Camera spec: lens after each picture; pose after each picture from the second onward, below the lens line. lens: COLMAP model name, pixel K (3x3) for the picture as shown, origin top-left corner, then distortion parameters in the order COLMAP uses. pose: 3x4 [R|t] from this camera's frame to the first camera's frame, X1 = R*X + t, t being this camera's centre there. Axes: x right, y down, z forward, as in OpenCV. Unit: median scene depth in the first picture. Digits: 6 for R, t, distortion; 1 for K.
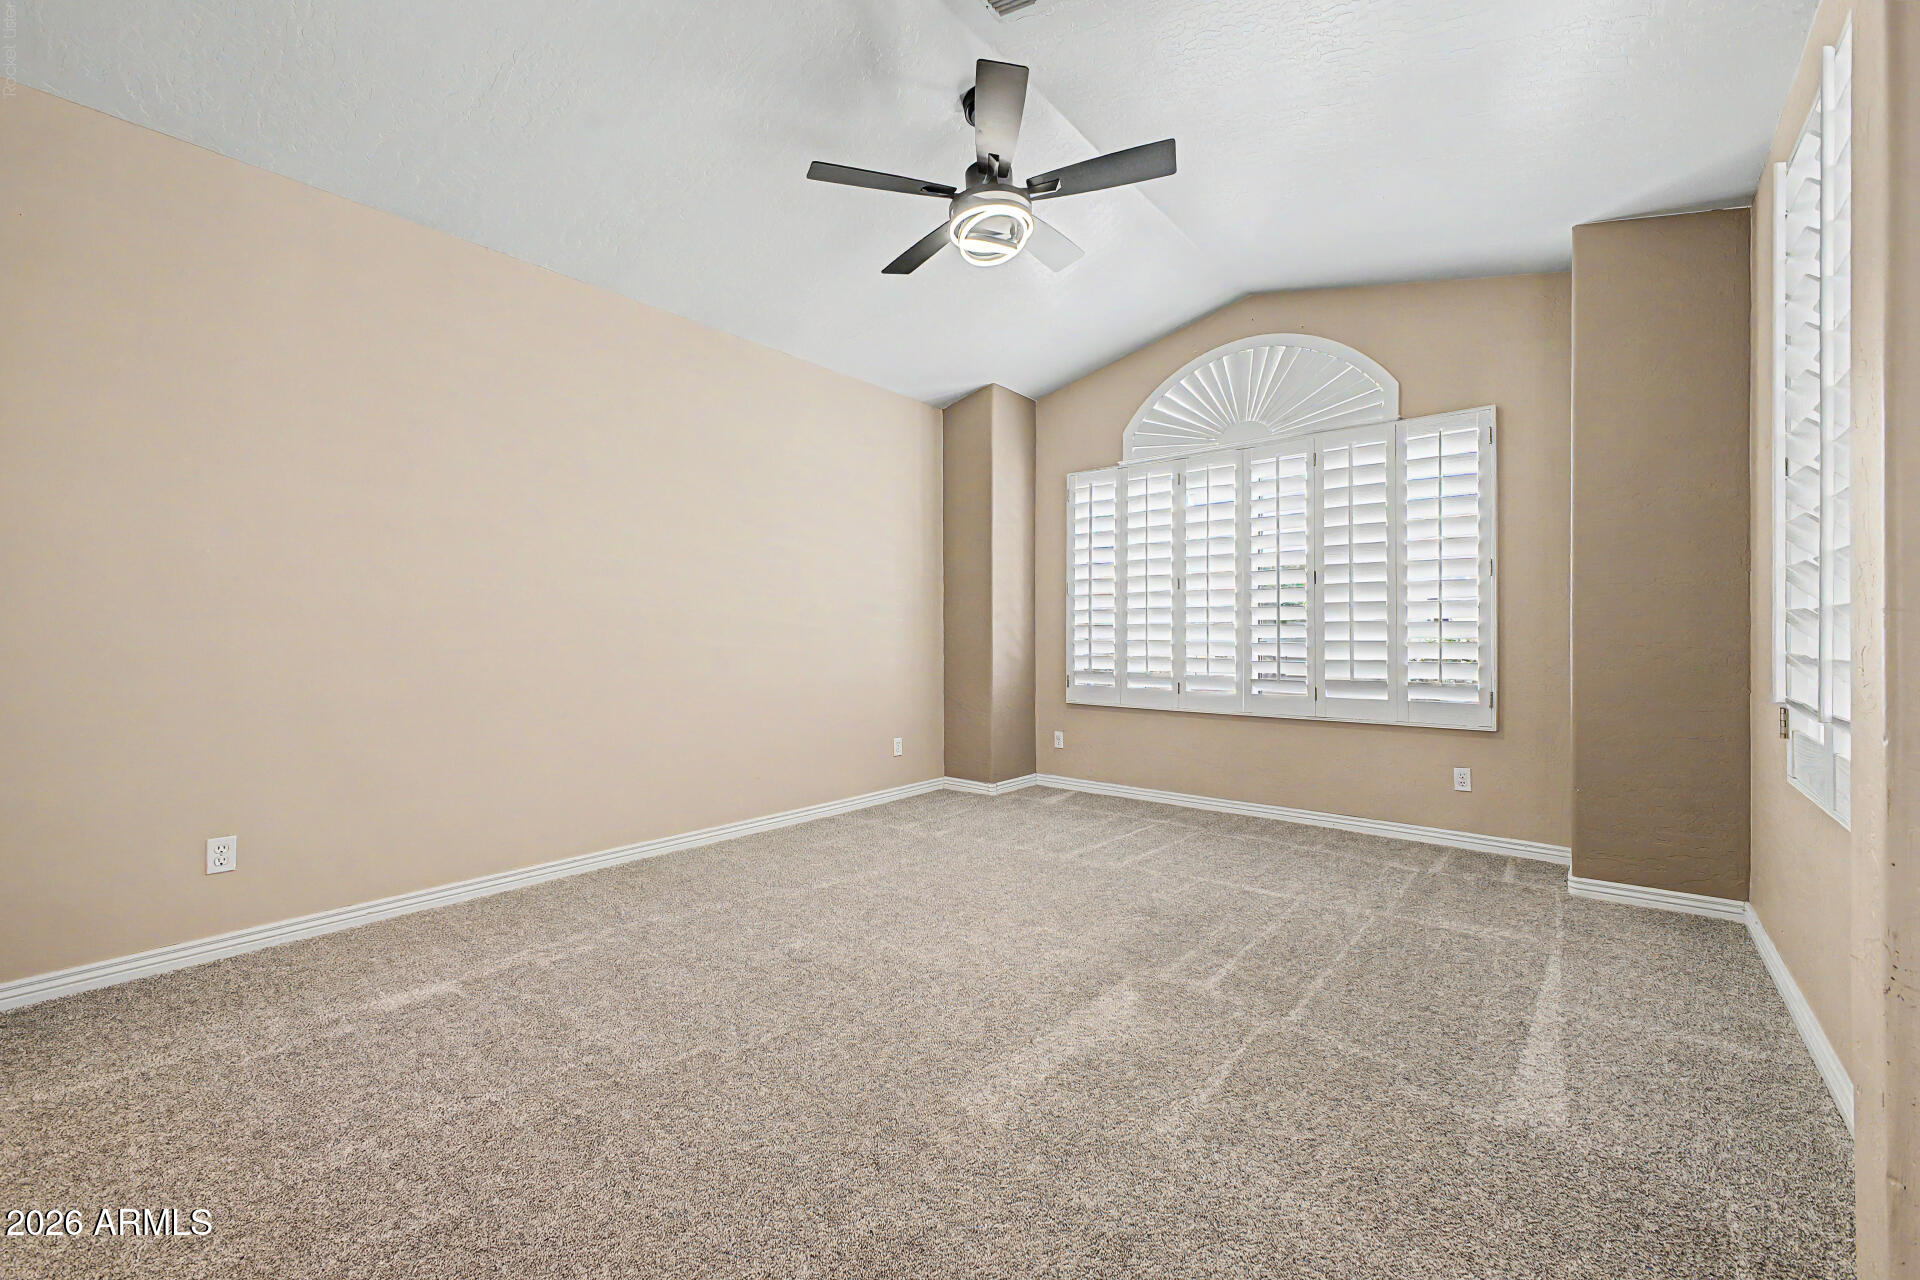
lens RADIAL K [[767.1, 0, 964.9], [0, 767.1, 632.9], [0, 0, 1]] dist [0.008852, -0.000775]
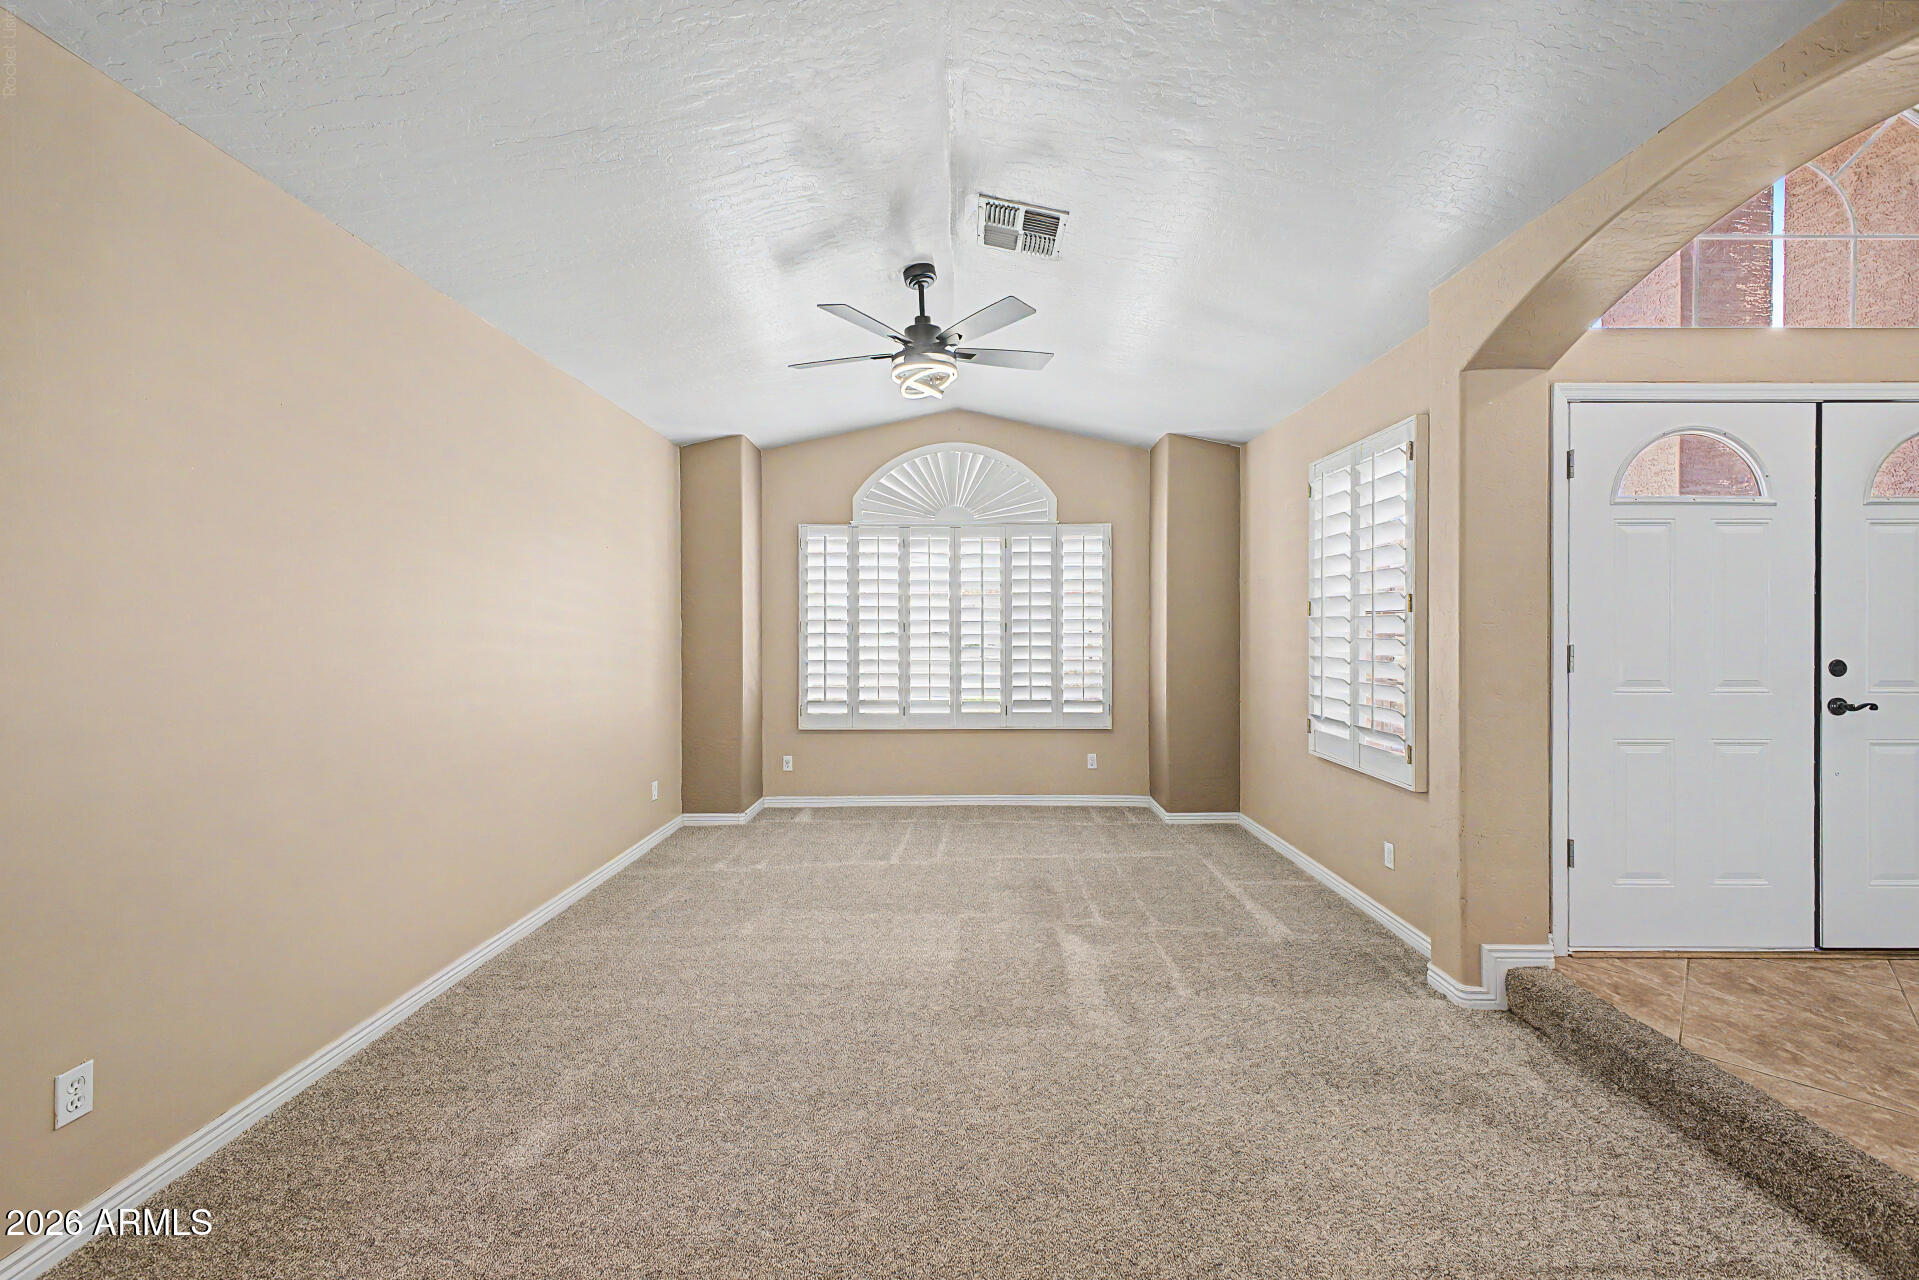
lens RADIAL K [[758.2, 0, 963.1], [0, 758.2, 629.4], [0, 0, 1]] dist [0.066185, -0.035723]
pose [[0.762005, -0.000275, 0.647571, -0.469297], [-0.003739, 0.999981, 0.004824, -0.070917], [-0.647561, -0.006097, 0.761990, -0.000919]]
